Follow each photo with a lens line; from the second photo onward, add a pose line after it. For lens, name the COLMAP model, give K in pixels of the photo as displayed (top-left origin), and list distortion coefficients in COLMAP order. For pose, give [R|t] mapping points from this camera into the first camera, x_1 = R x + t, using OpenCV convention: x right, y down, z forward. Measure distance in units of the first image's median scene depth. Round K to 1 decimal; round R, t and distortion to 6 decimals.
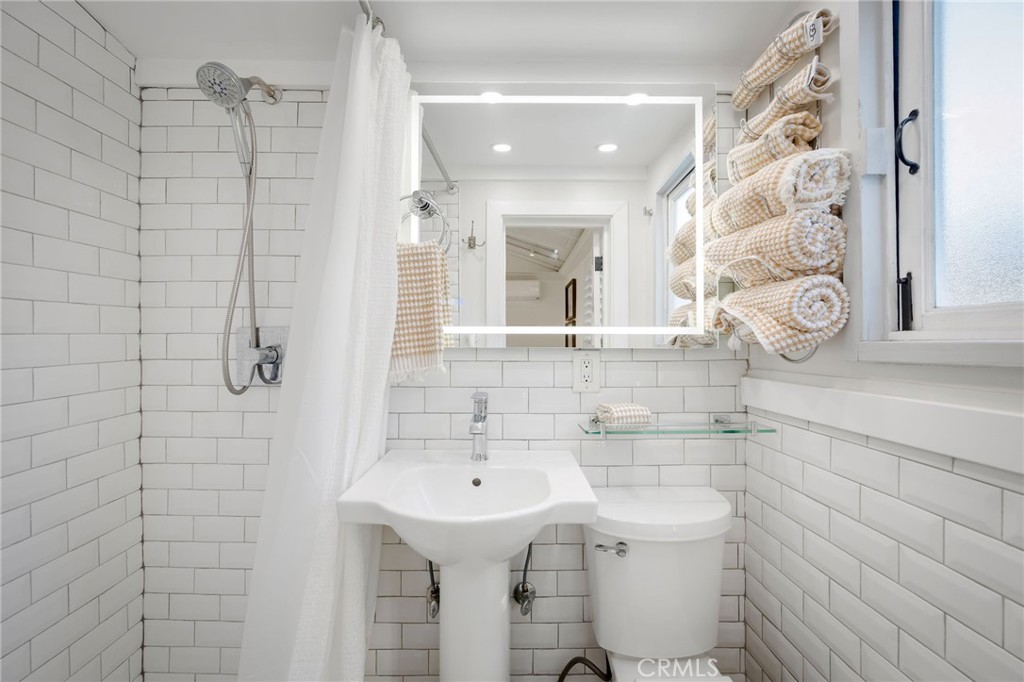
lens RADIAL K [[409.3, 0, 509.7], [0, 409.3, 340.2], [0, 0, 1]] dist [-0.001318, -0.000025]
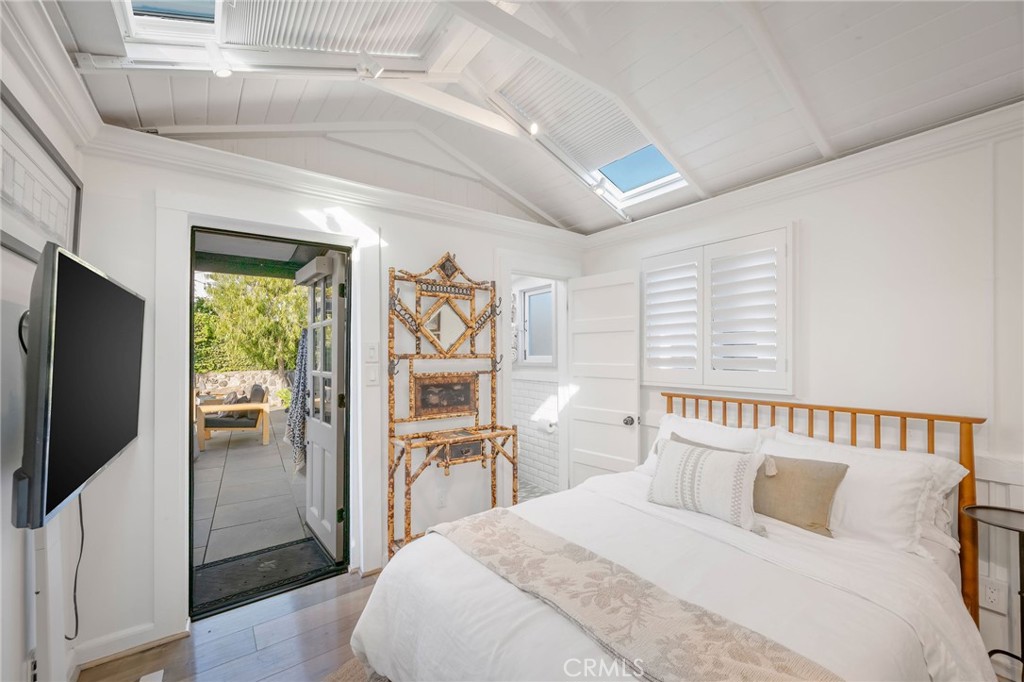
lens RADIAL K [[409.3, 0, 511.6], [0, 409.3, 351.3], [0, 0, 1]] dist [-0.001318, -0.000025]
pose [[0.806097, 0.004609, 0.591766, -2.285100], [-0.000085, 0.999971, -0.007673, -0.091979], [-0.591784, 0.006135, 0.806073, -3.121383]]
